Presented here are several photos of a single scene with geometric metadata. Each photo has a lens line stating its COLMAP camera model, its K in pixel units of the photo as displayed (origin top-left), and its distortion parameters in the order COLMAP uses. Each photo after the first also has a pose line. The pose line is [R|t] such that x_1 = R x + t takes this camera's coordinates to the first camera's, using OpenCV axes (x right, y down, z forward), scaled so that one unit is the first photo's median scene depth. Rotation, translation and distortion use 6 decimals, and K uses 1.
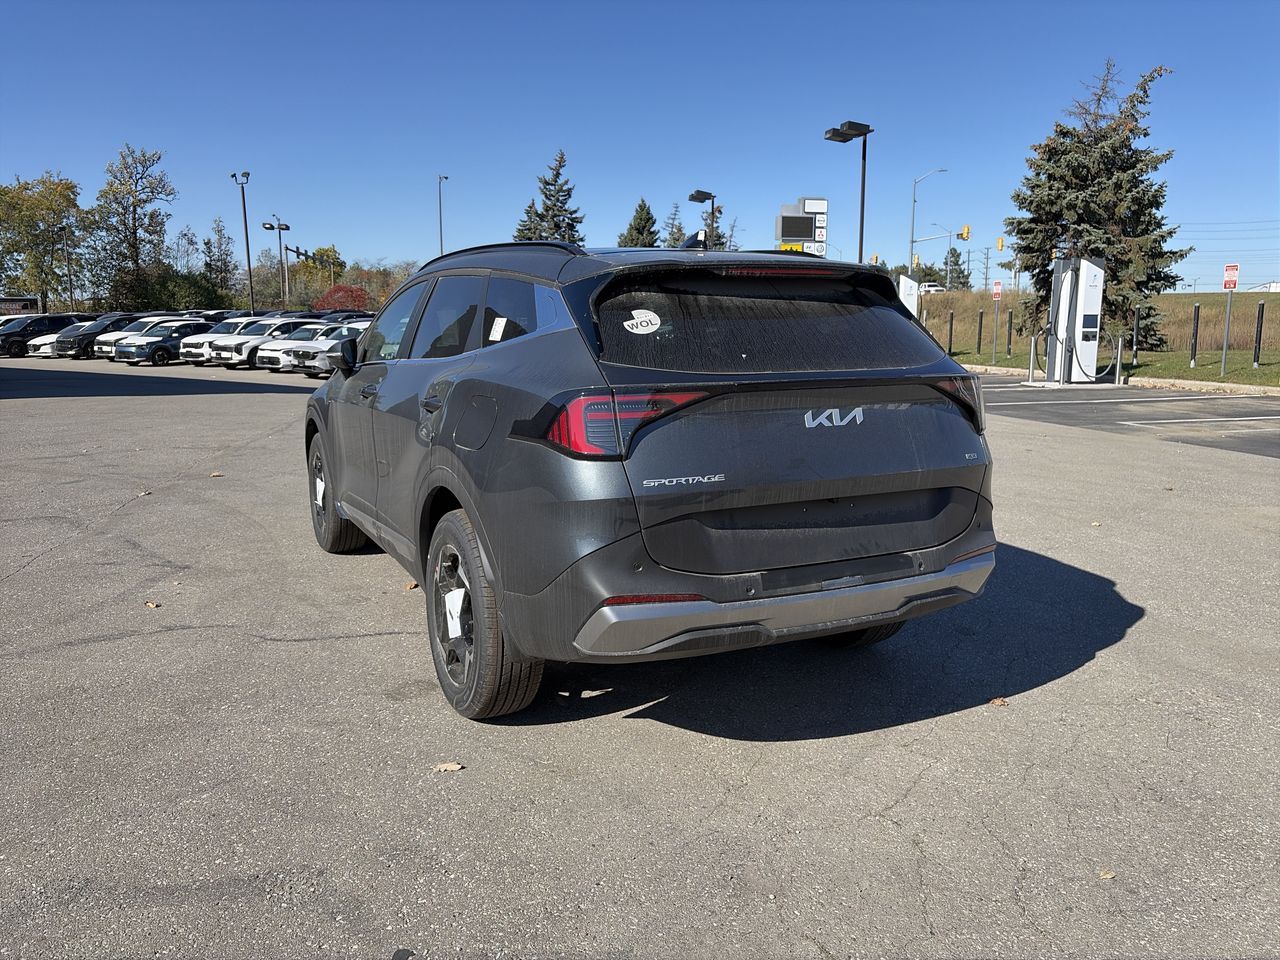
lens RADIAL K [[971.7, 0, 640.0], [0, 971.7, 480.0], [0, 0, 1]] dist [0.031875, -0.005874]
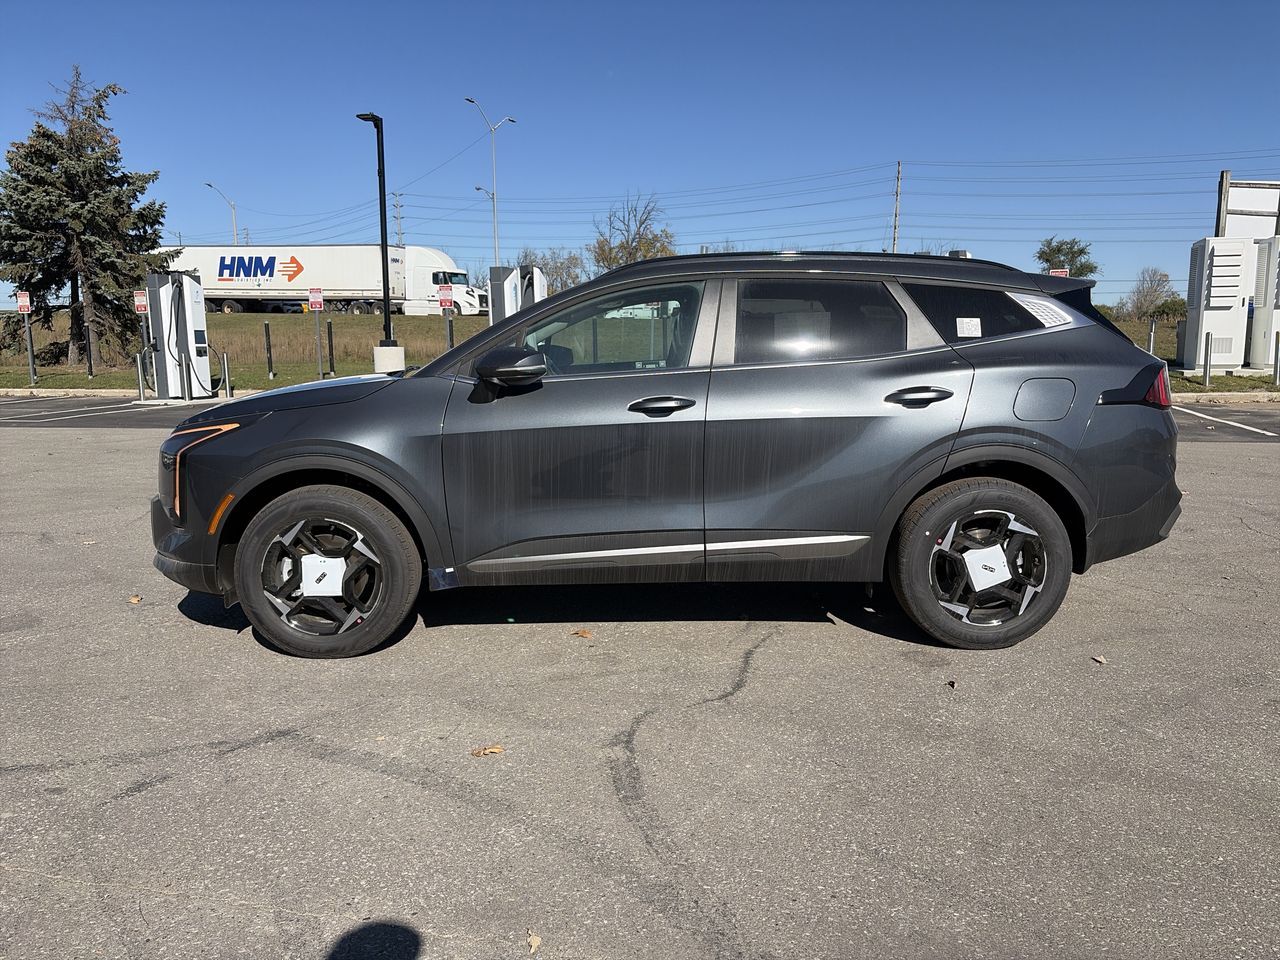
lens RADIAL K [[966.7, 0, 657.0], [0, 966.7, 494.6], [0, 0, 1]] dist [0.055227, -0.075837]
pose [[0.430185, -0.147966, 0.890532, -0.190069], [0.151787, 0.984287, 0.090221, -0.015972], [-0.889888, 0.096359, 0.445885, 0.111186]]
